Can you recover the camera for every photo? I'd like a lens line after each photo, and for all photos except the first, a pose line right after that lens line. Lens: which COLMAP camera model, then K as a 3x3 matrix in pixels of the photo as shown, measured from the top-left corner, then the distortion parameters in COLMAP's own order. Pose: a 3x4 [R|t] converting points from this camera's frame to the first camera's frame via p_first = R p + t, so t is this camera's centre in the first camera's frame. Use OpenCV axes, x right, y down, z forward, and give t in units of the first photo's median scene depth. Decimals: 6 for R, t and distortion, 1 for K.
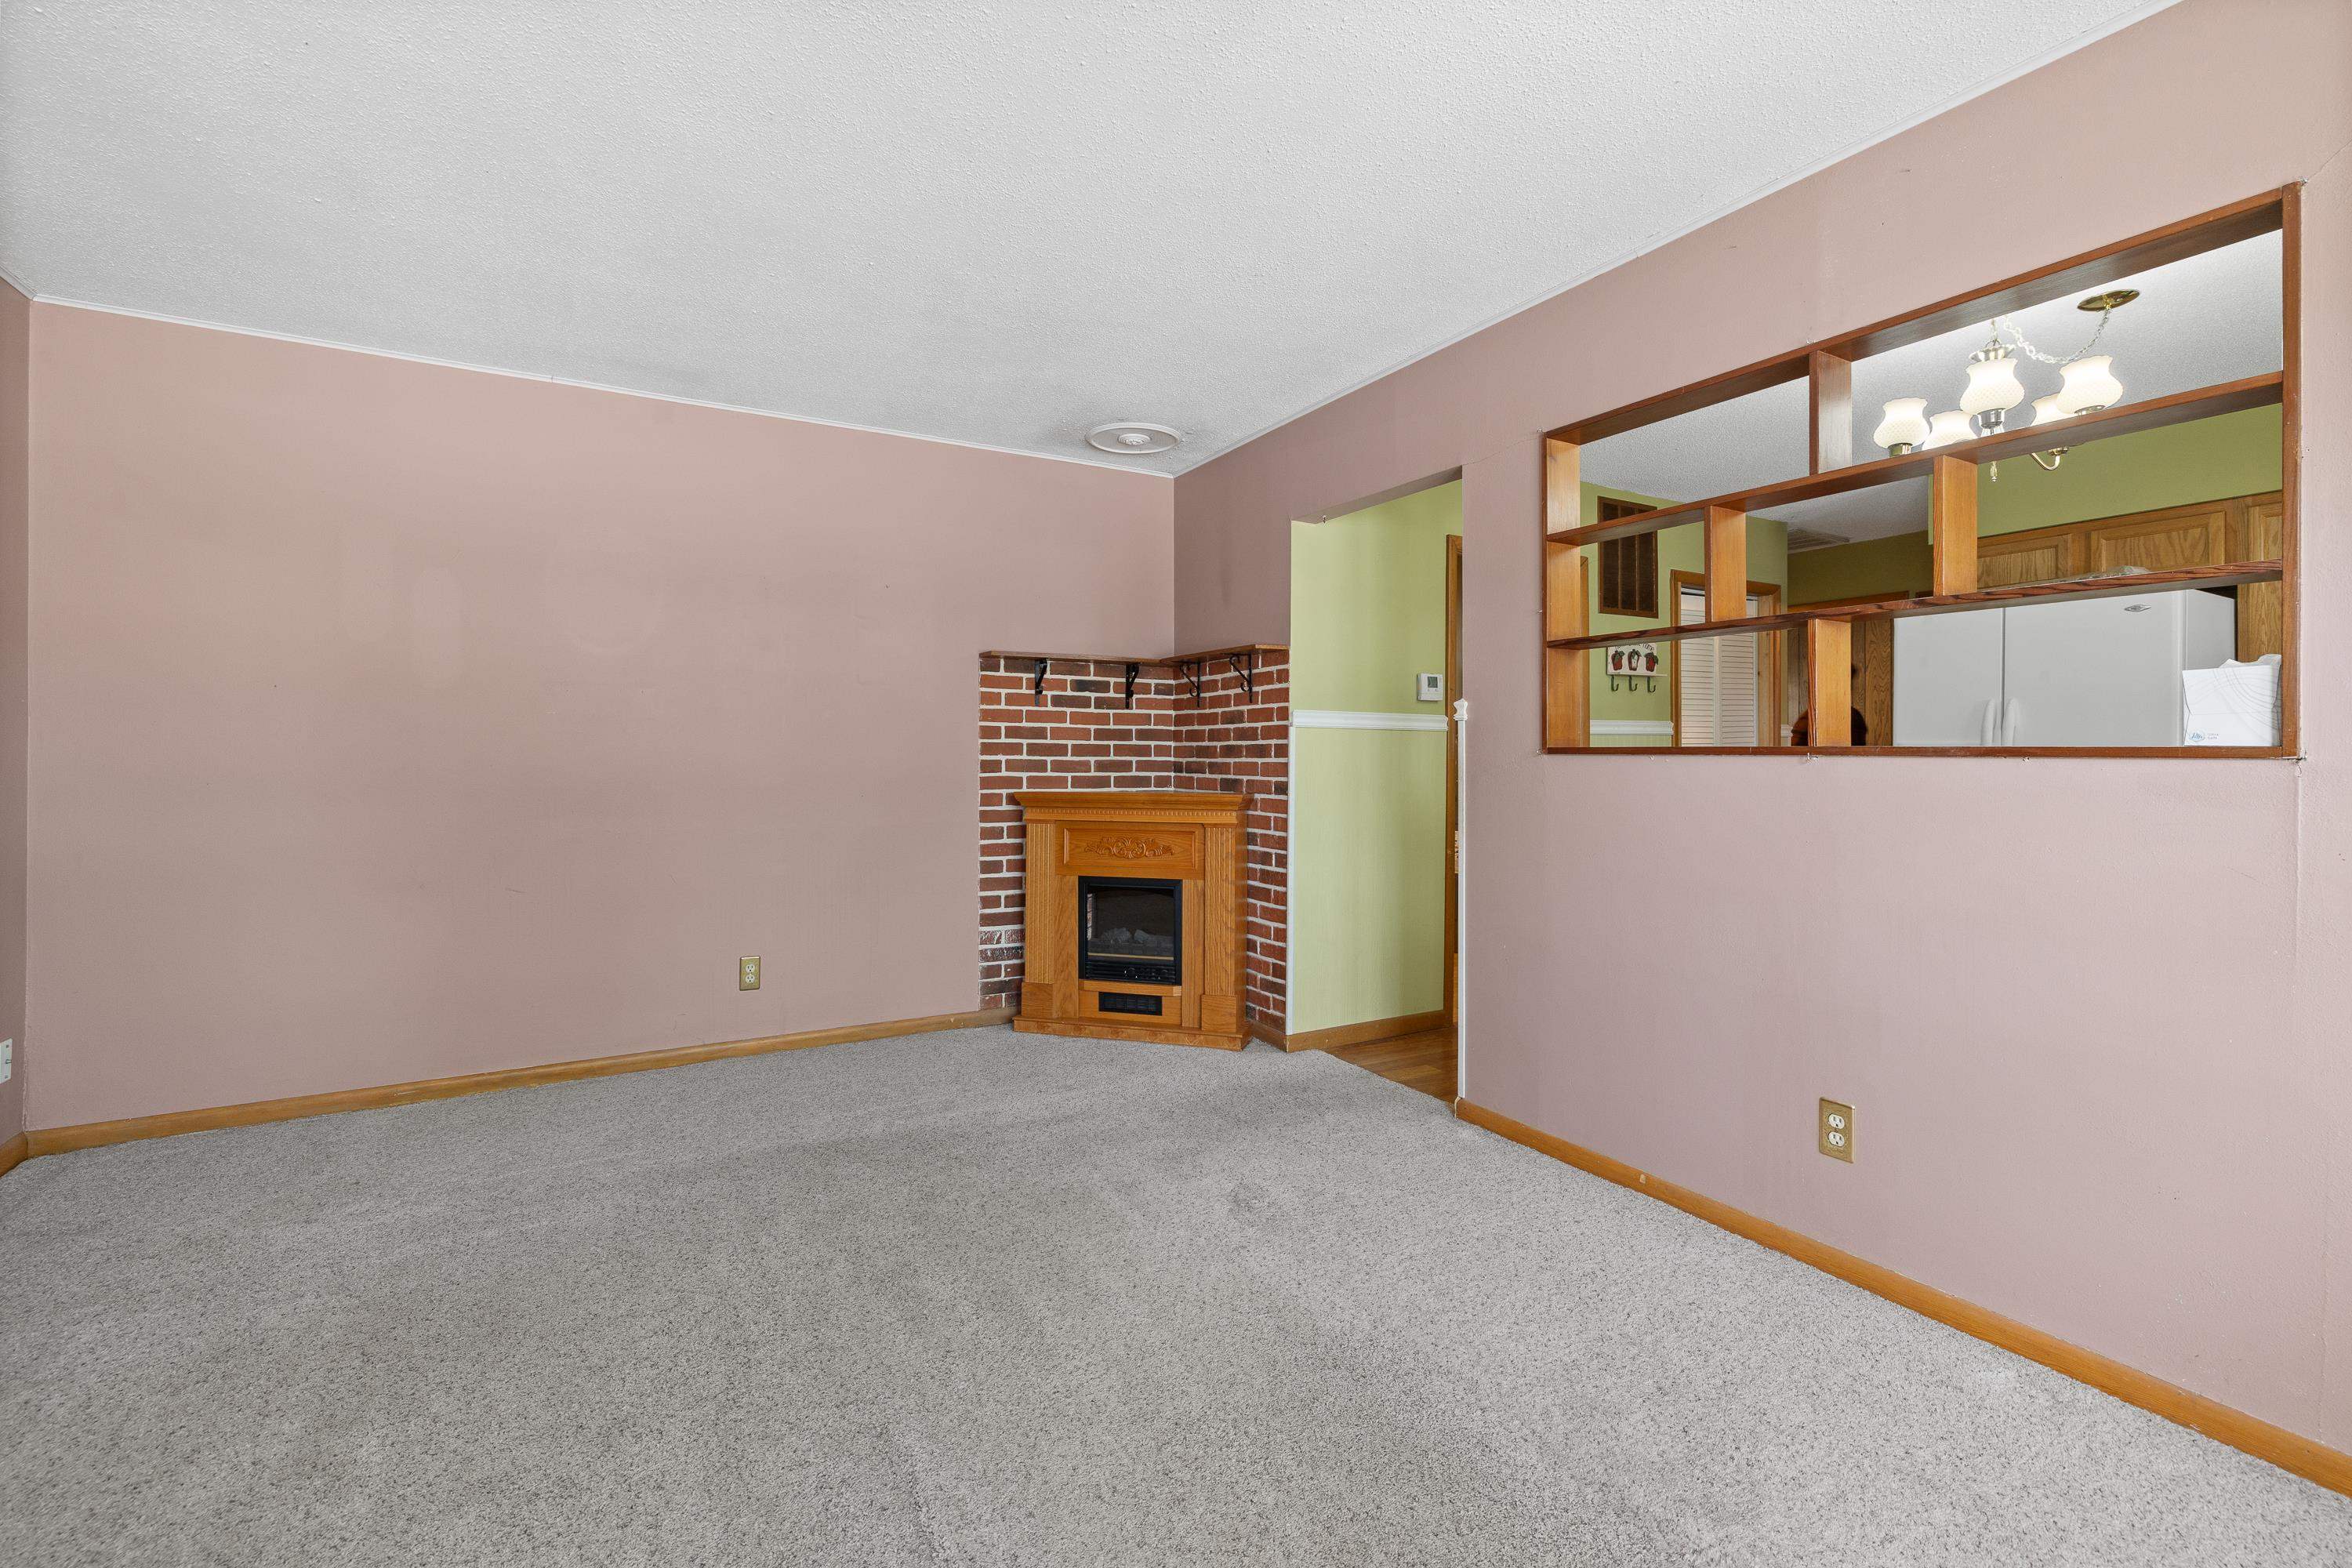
lens RADIAL K [[1020.1, 0, 1174.9], [0, 1020.1, 770.1], [0, 0, 1]] dist [-0.007858, 0.001026]
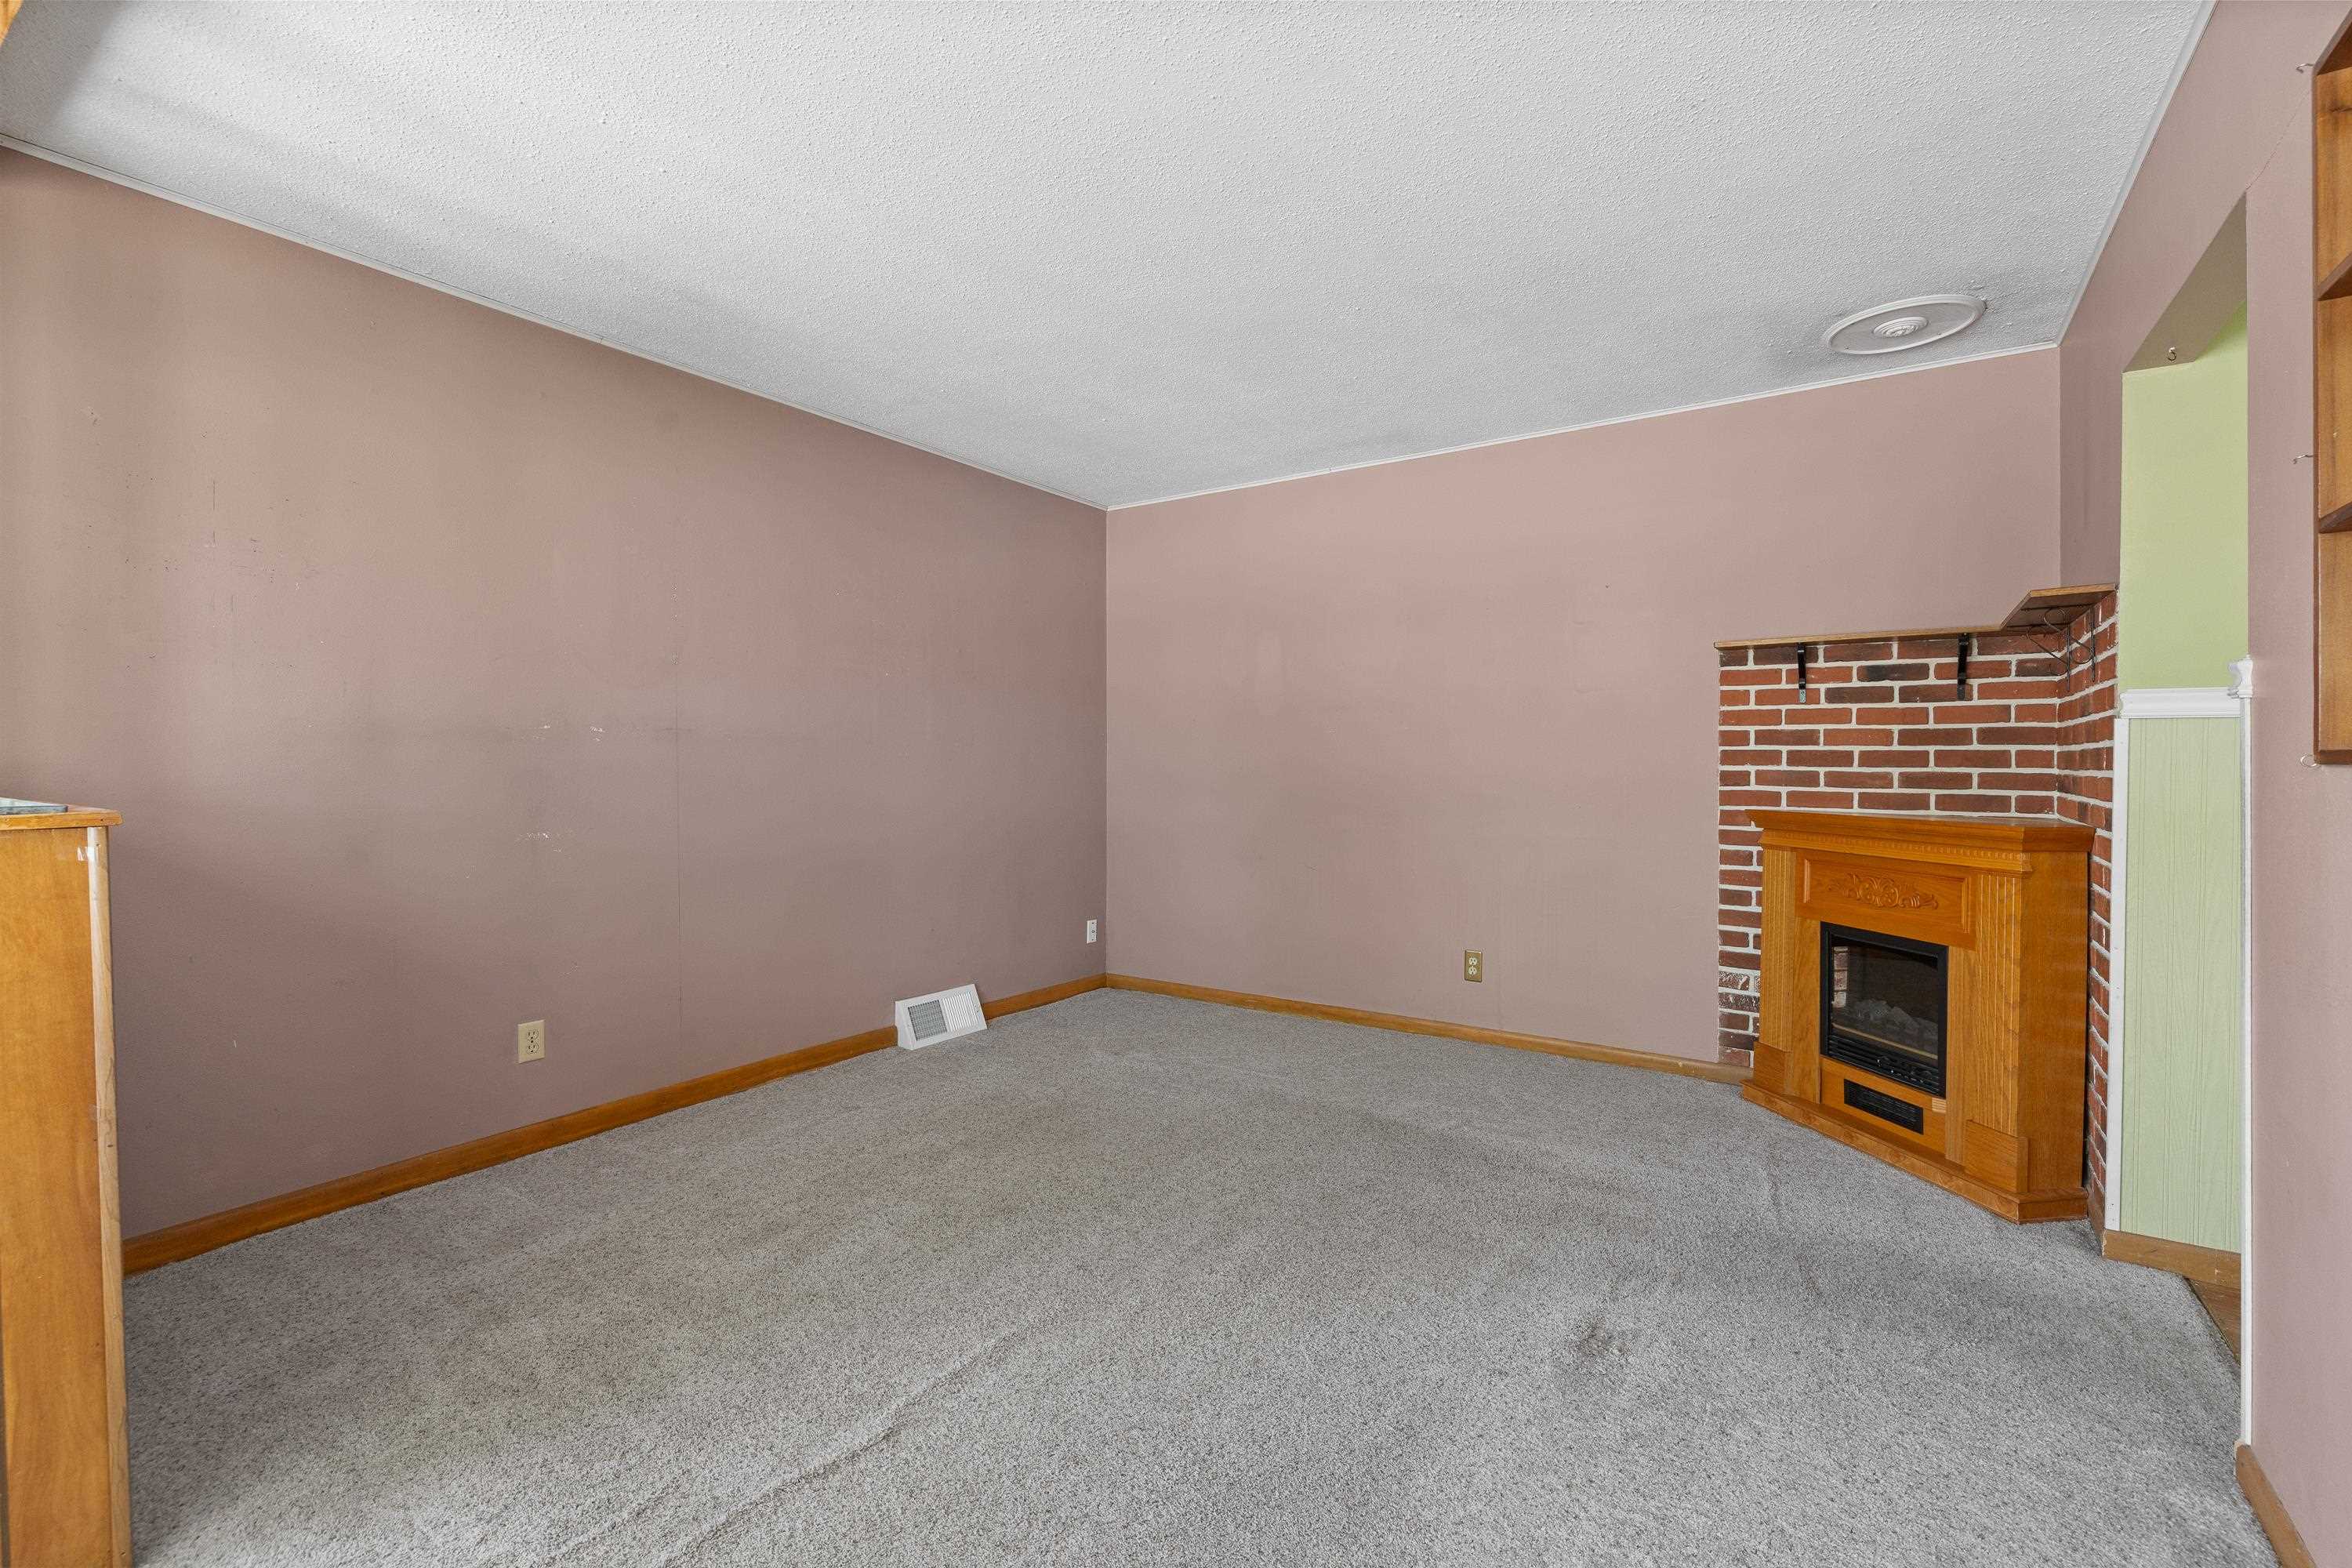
lens RADIAL K [[1020.1, 0, 1228.4], [0, 1020.1, 786.3], [0, 0, 1]] dist [-0.007858, 0.001026]
pose [[0.449275, 0.020098, -0.893167, 0.389431], [-0.013786, 0.999784, 0.015562, -0.004600], [0.893287, 0.005321, 0.449455, 0.250851]]
